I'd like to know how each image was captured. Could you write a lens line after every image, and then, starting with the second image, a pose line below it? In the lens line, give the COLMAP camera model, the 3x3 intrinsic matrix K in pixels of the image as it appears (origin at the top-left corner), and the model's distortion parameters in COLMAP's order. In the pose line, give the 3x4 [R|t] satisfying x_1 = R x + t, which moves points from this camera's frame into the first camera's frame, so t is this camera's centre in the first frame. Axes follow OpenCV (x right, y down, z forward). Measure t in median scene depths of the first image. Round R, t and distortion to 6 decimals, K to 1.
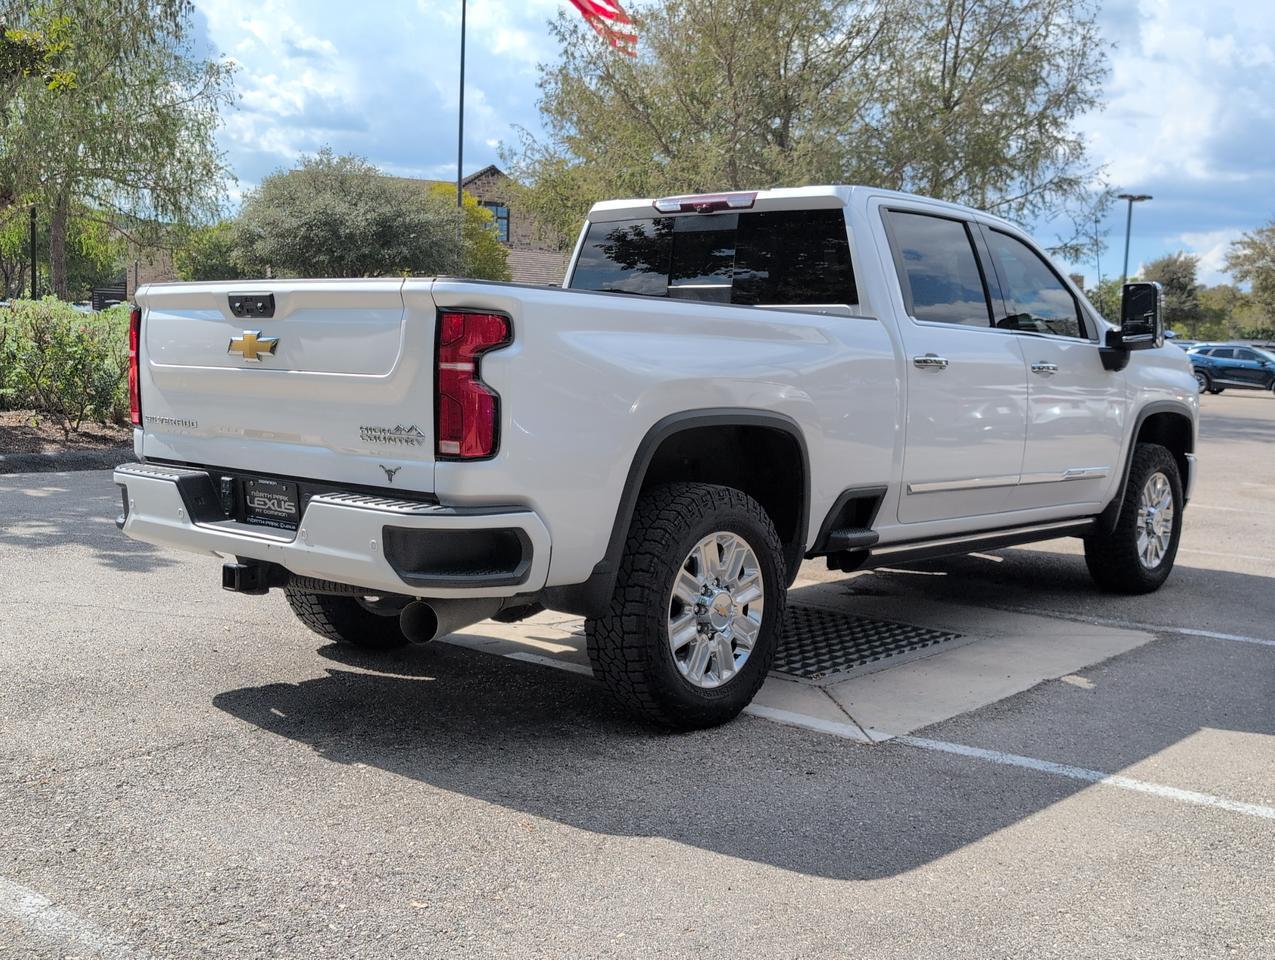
lens RADIAL K [[1696.6, 0, 637.5], [0, 1696.6, 480.0], [0, 0, 1]] dist [-0.002622, 0.008236]
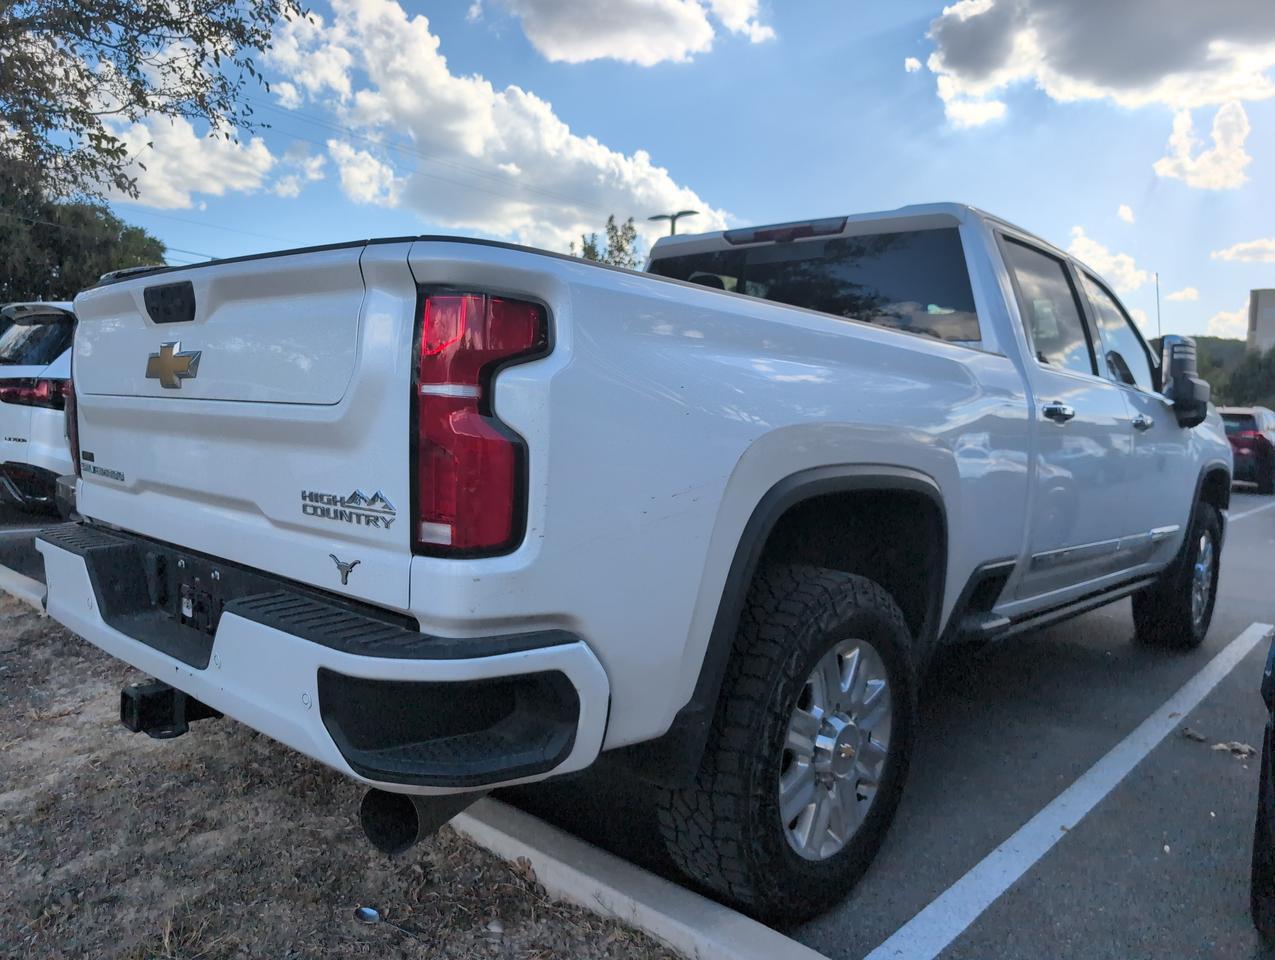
lens RADIAL K [[1008.3, 0, 637.5], [0, 1008.3, 480.0], [0, 0, 1]] dist [-0.005996, -0.001730]
pose [[0.999799, 0.016936, -0.010740, -0.035752], [-0.017085, 0.999757, -0.013950, -0.029734], [0.010501, 0.014130, 0.999845, 0.589789]]
